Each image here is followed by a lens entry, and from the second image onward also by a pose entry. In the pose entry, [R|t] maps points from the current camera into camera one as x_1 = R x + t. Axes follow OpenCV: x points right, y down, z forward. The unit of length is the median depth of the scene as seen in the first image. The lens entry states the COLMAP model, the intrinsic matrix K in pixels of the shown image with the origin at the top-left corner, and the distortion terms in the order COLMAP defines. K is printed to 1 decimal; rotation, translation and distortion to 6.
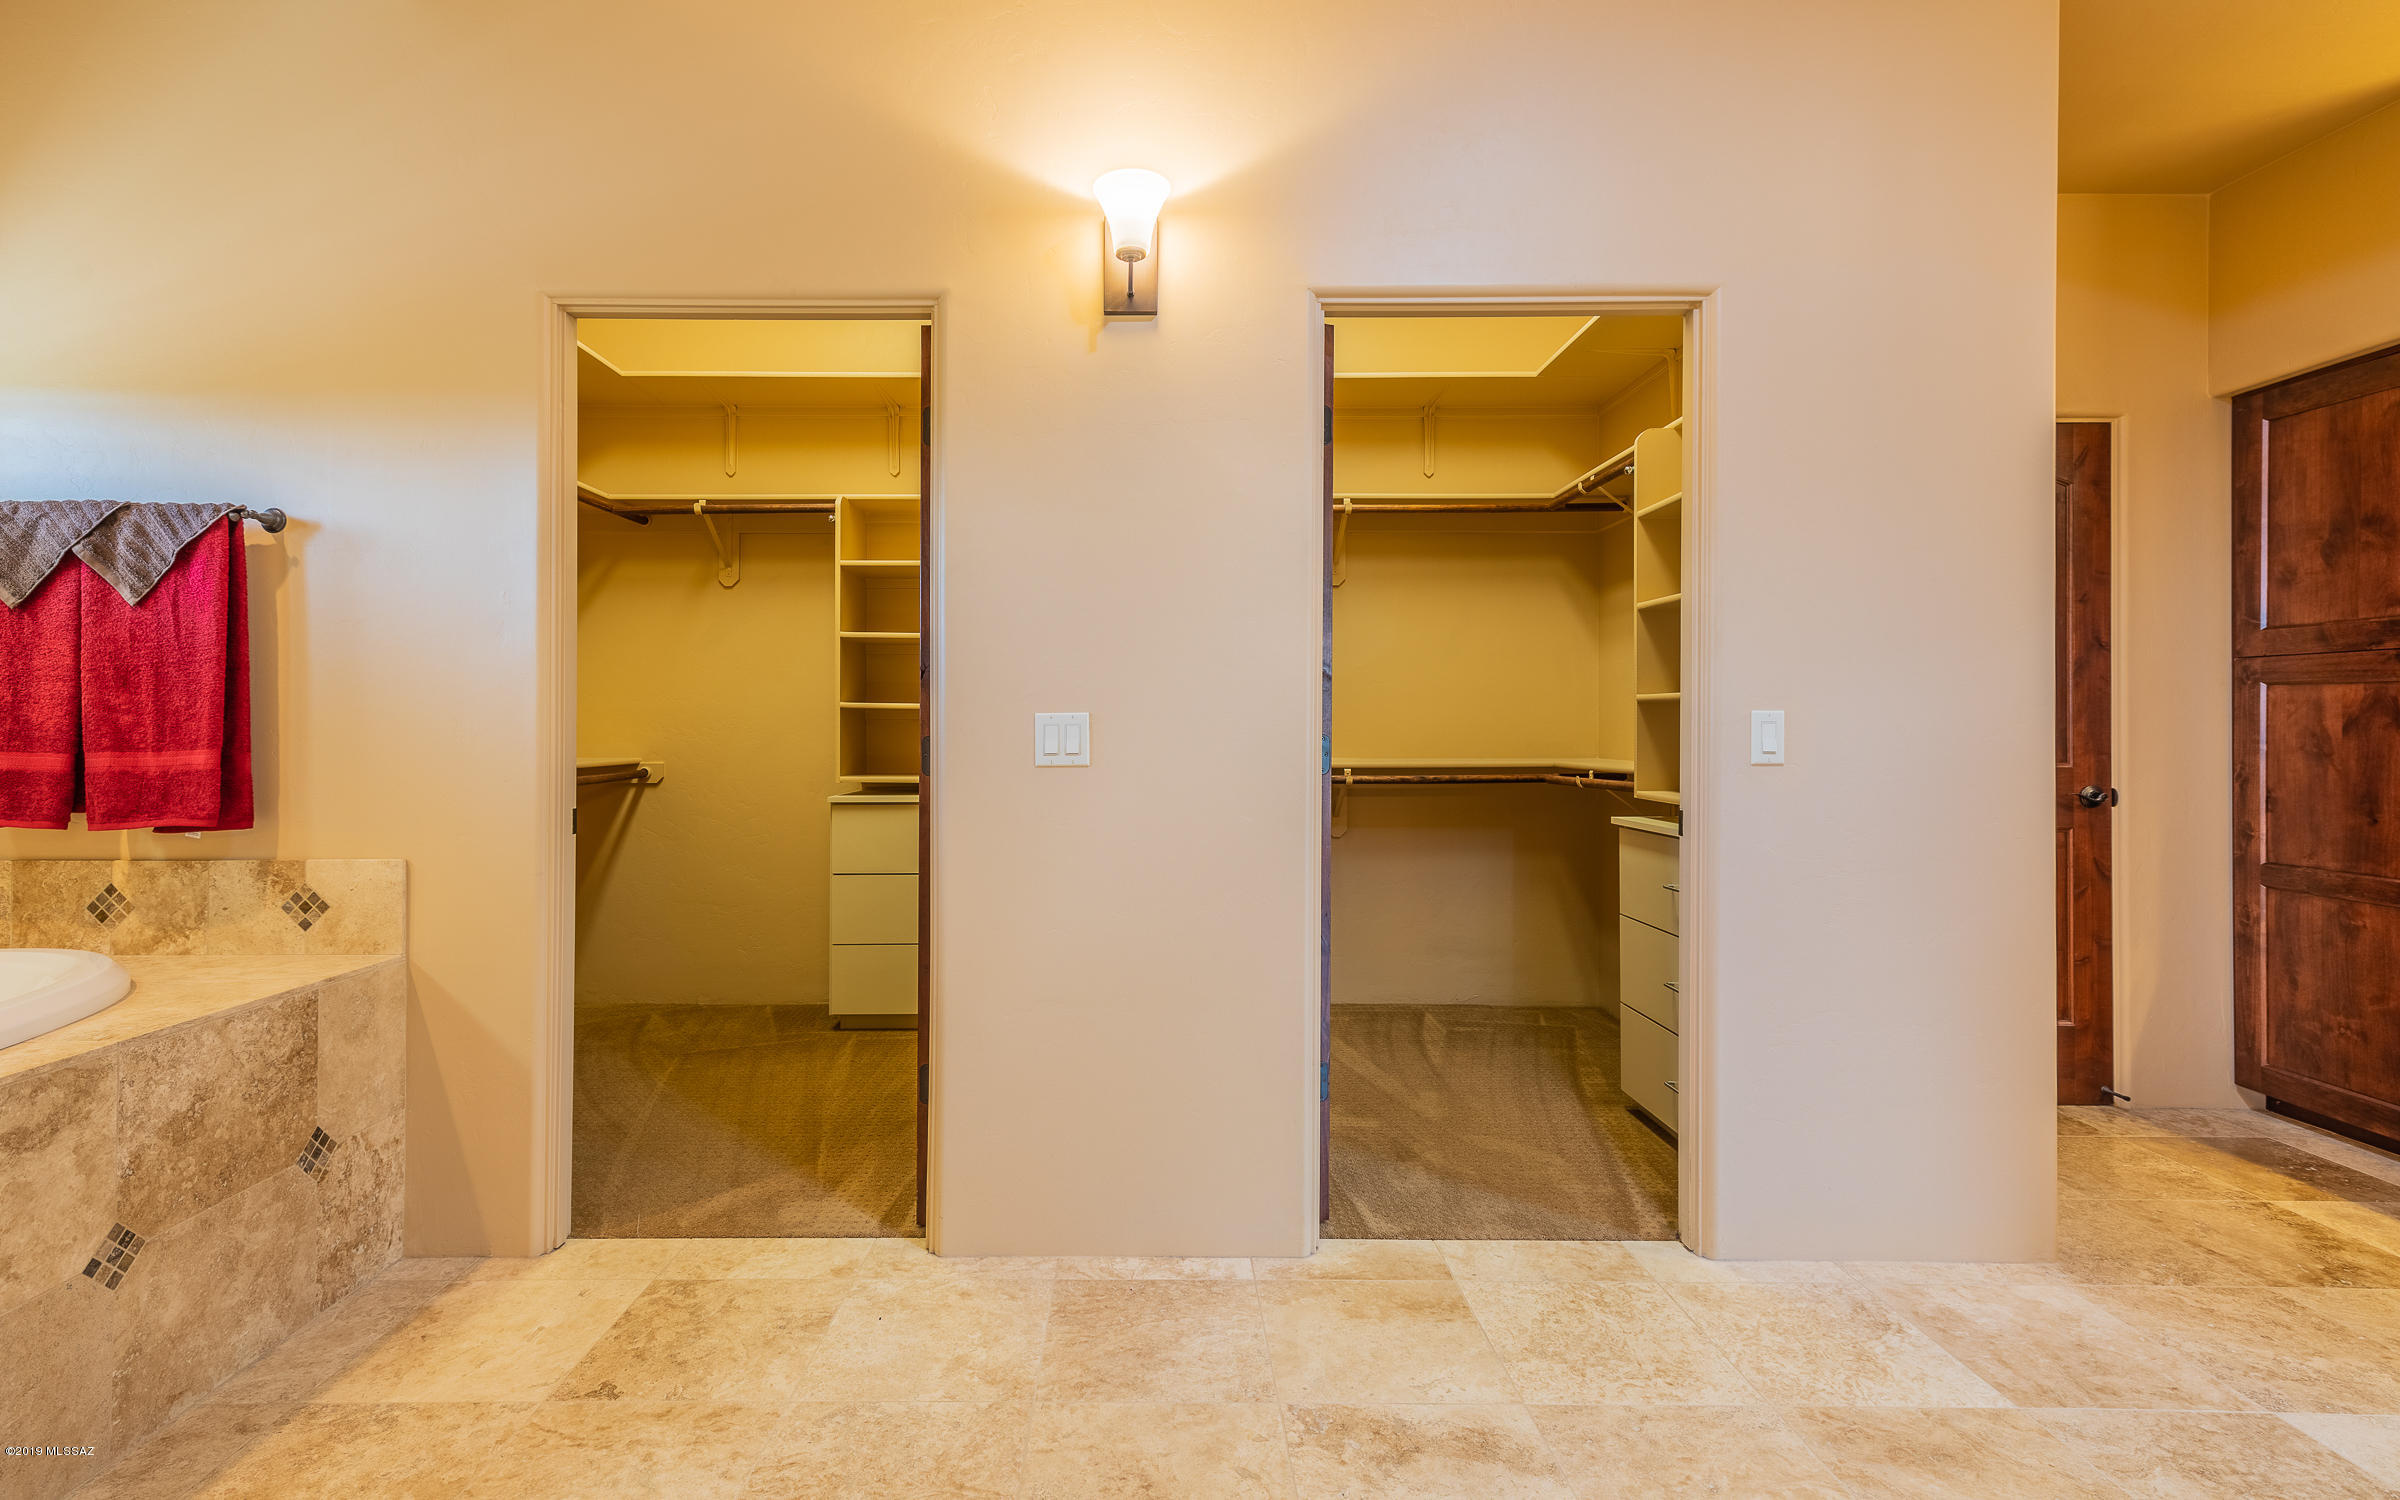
lens RADIAL K [[1049.4, 0, 1194.7], [0, 1049.4, 724.1], [0, 0, 1]] dist [0.000704, 0.000305]
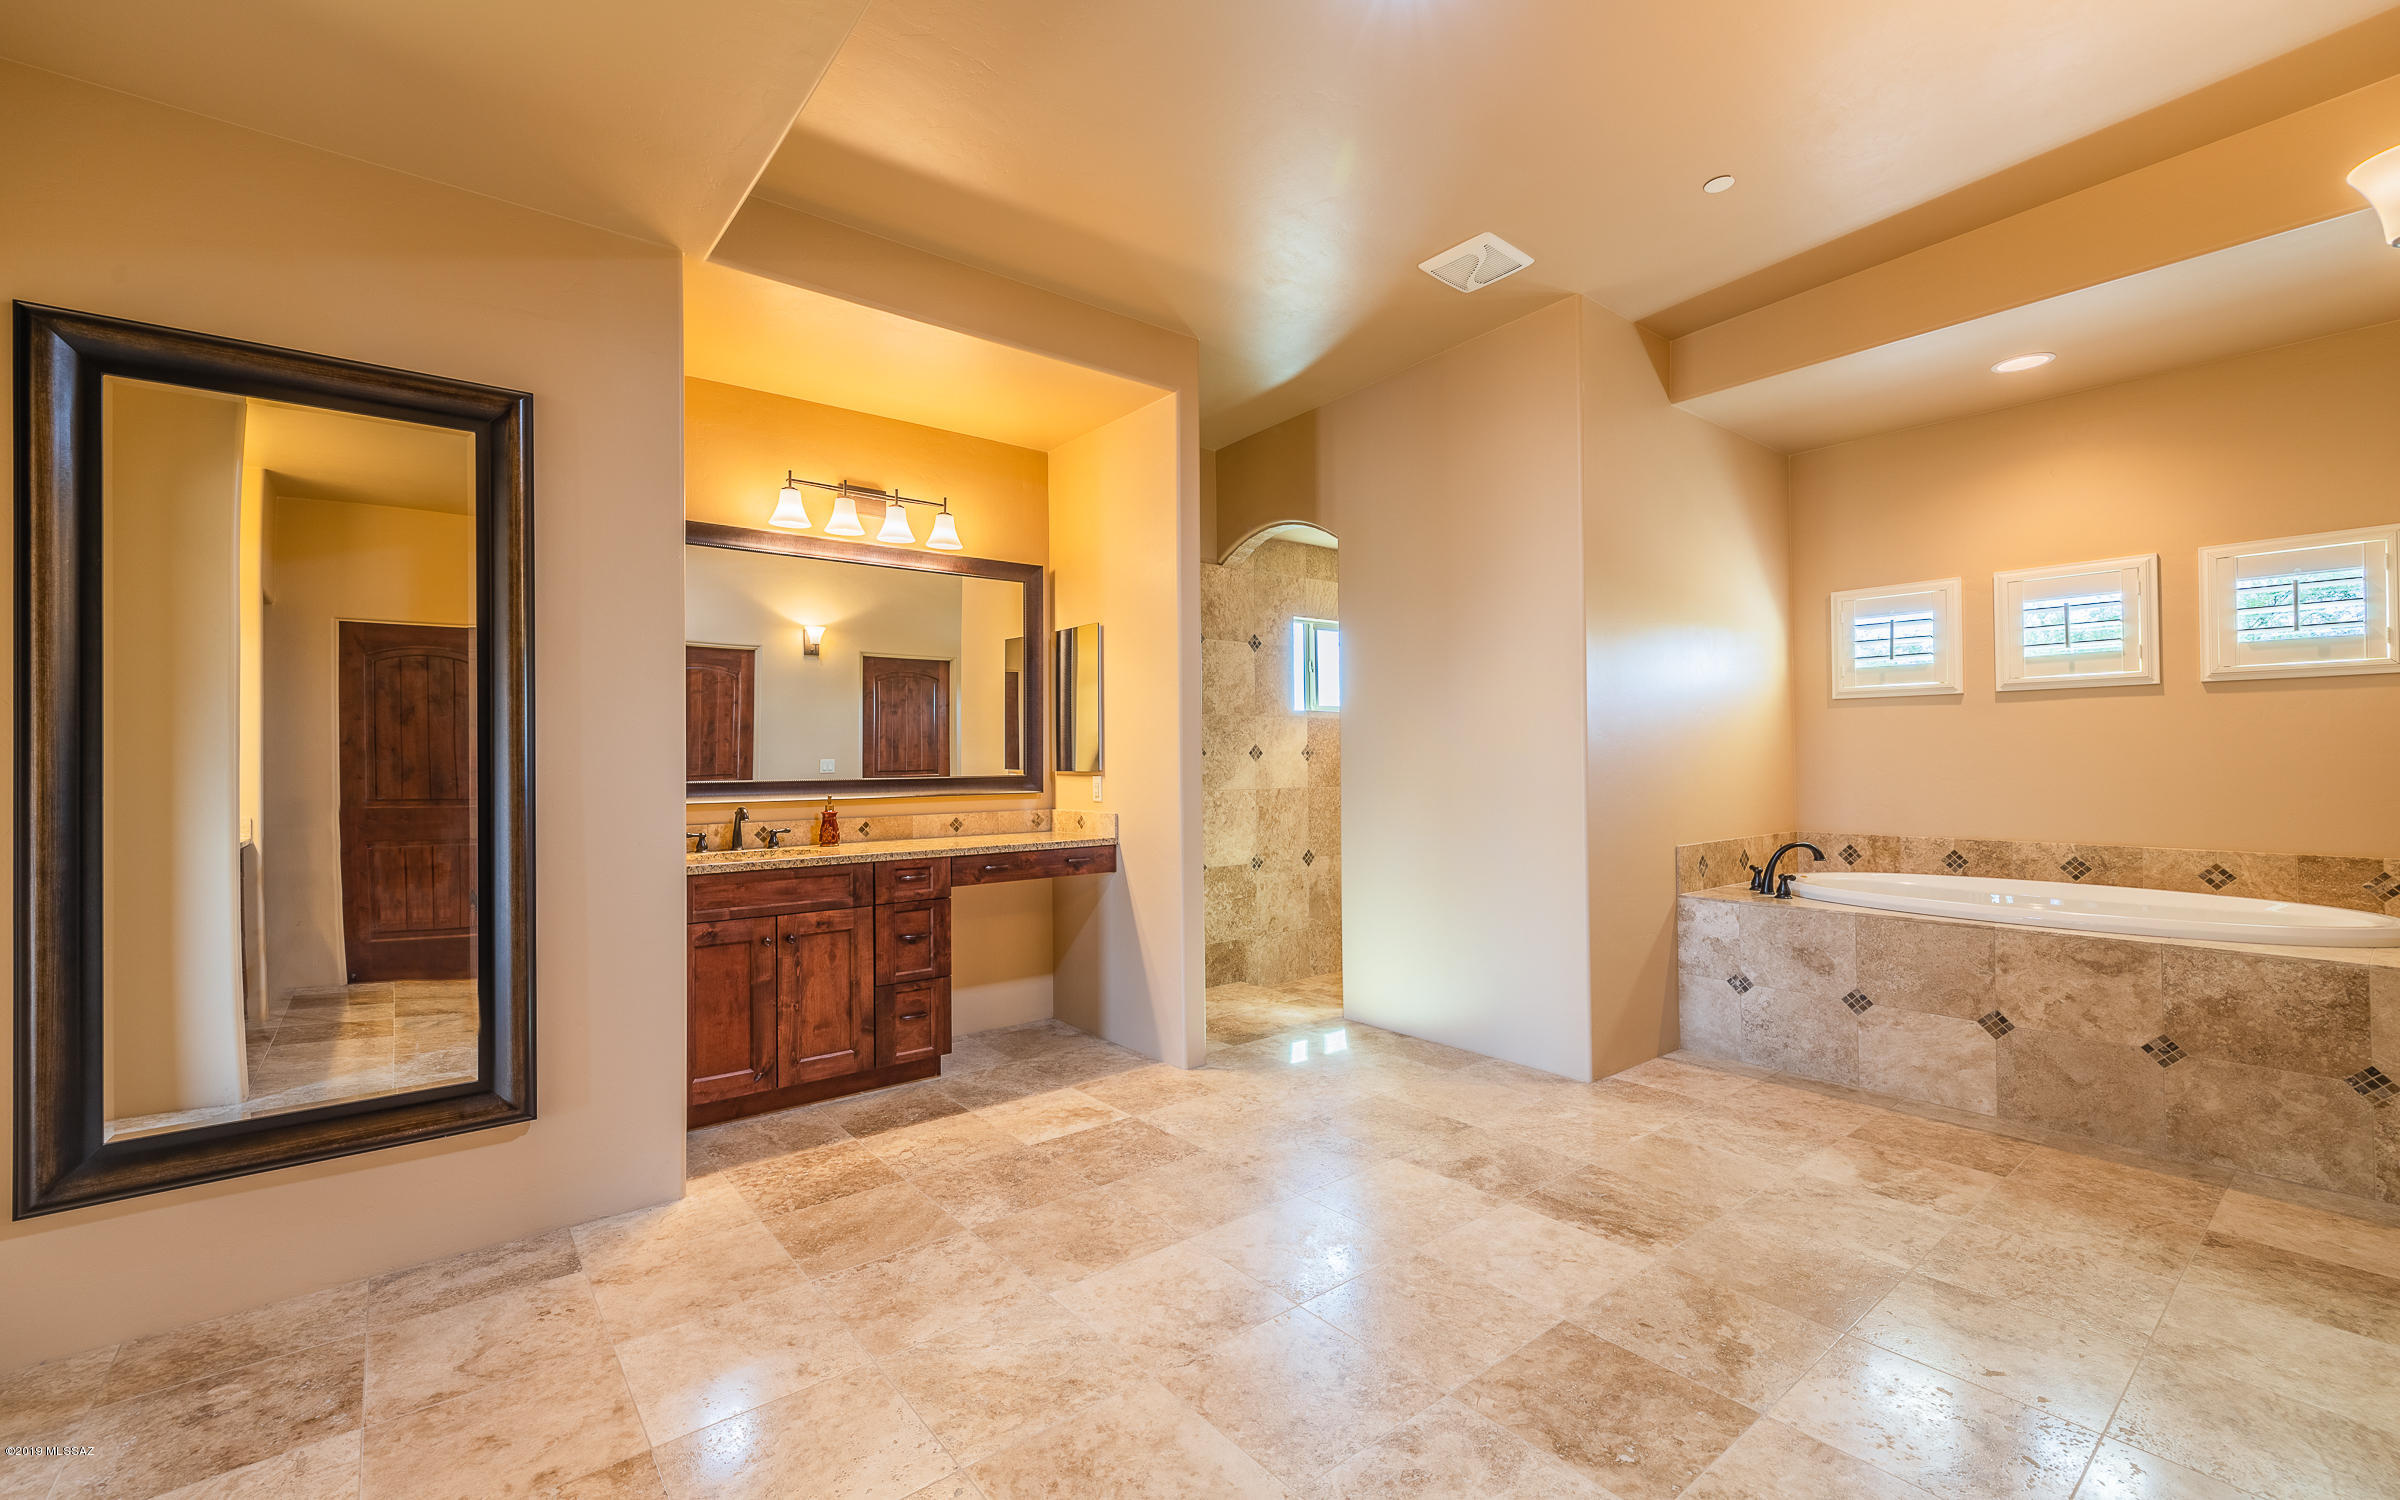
lens RADIAL K [[1004.1, 0, 1189.8], [0, 1004.1, 716.5], [0, 0, 1]] dist [0.000676, 0.000150]
pose [[-0.784811, -0.014318, -0.619570, 1.487746], [0.015255, 0.998984, -0.042409, -0.067627], [0.619547, -0.042734, -0.783795, 1.275360]]
